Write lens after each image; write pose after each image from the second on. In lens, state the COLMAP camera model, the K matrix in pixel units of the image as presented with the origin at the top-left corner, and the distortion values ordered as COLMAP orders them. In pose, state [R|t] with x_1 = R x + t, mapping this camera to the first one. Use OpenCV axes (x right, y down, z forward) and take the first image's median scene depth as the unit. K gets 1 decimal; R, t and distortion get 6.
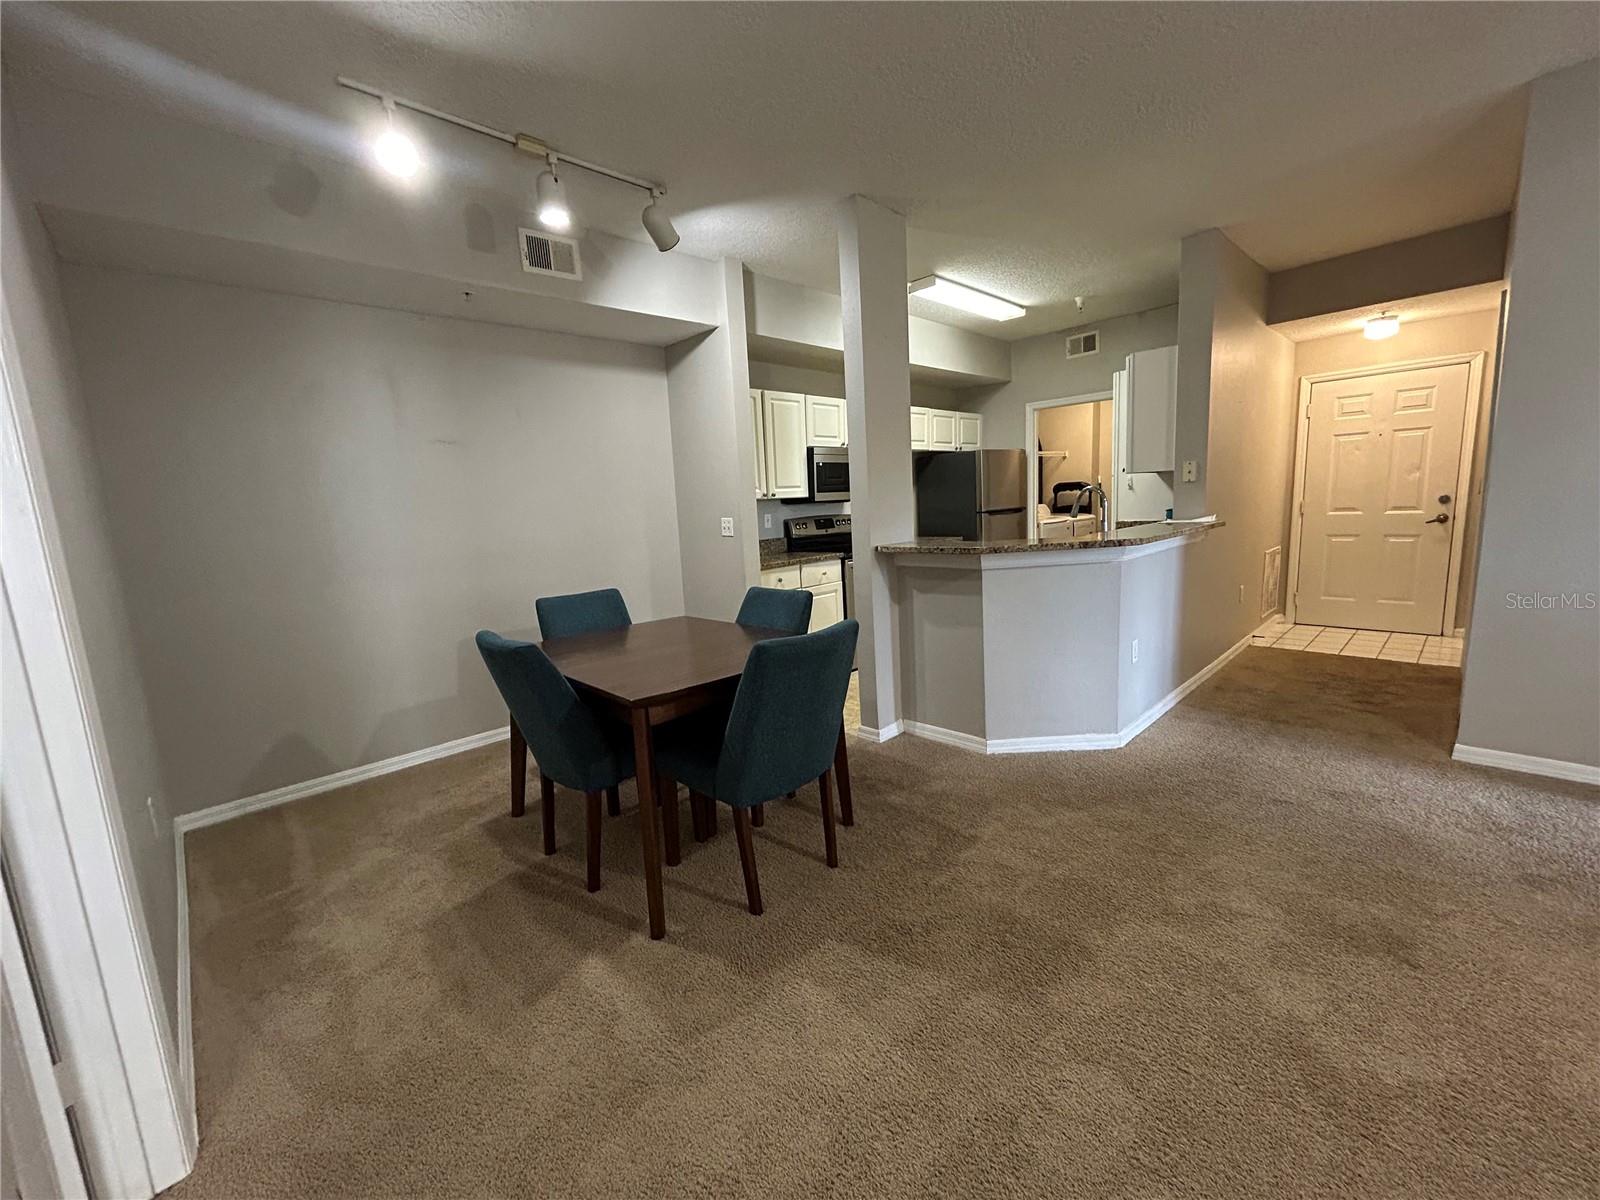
lens RADIAL K [[648.0, 0, 800.0], [0, 648.0, 600.0], [0, 0, 1]] dist [0.014127, 0.000006]
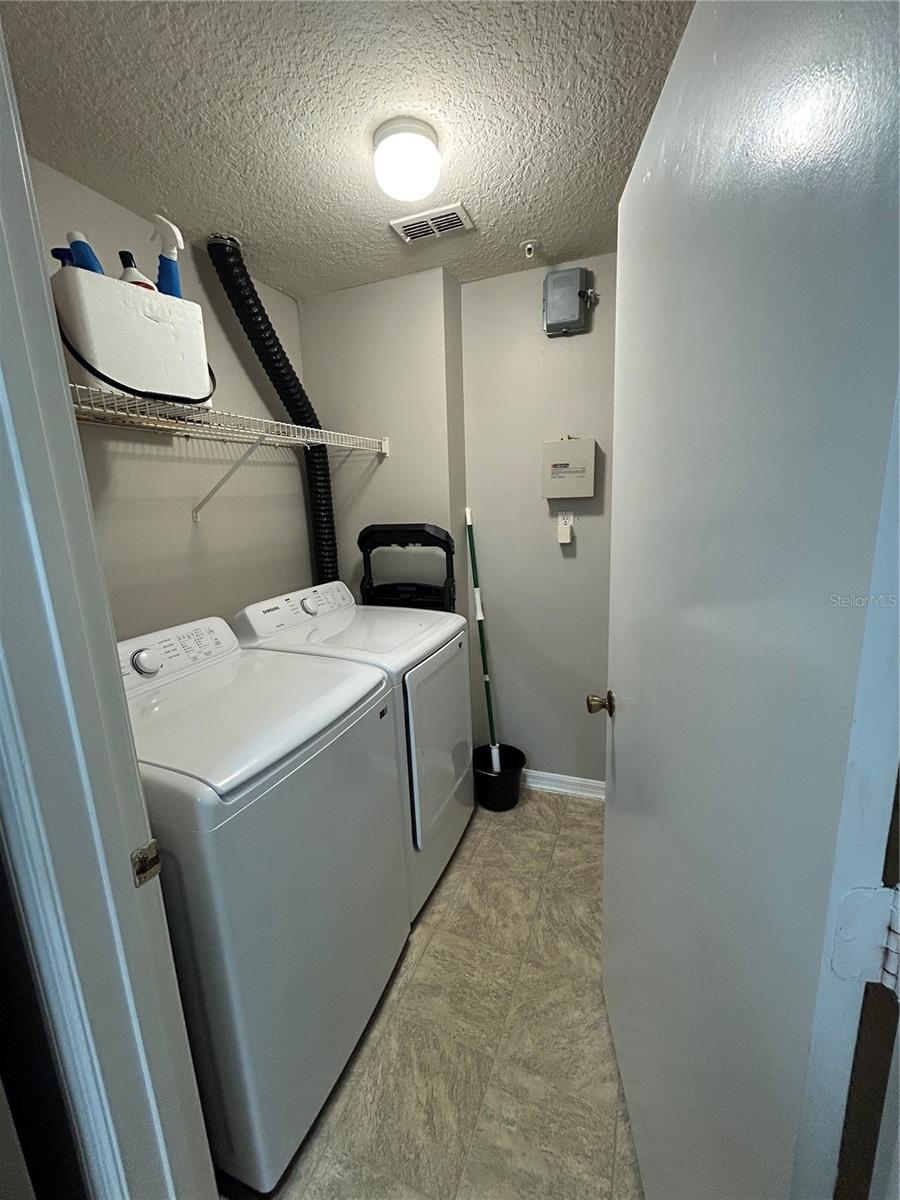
lens RADIAL K [[486.0, 0, 450.0], [0, 486.0, 600.0], [0, 0, 1]] dist [0.014127, 0.000006]
pose [[0.918084, -0.070111, 0.390136, 0.433961], [0.058461, 0.997420, 0.041672, -0.192953], [-0.392051, -0.015451, 0.919814, 0.958922]]
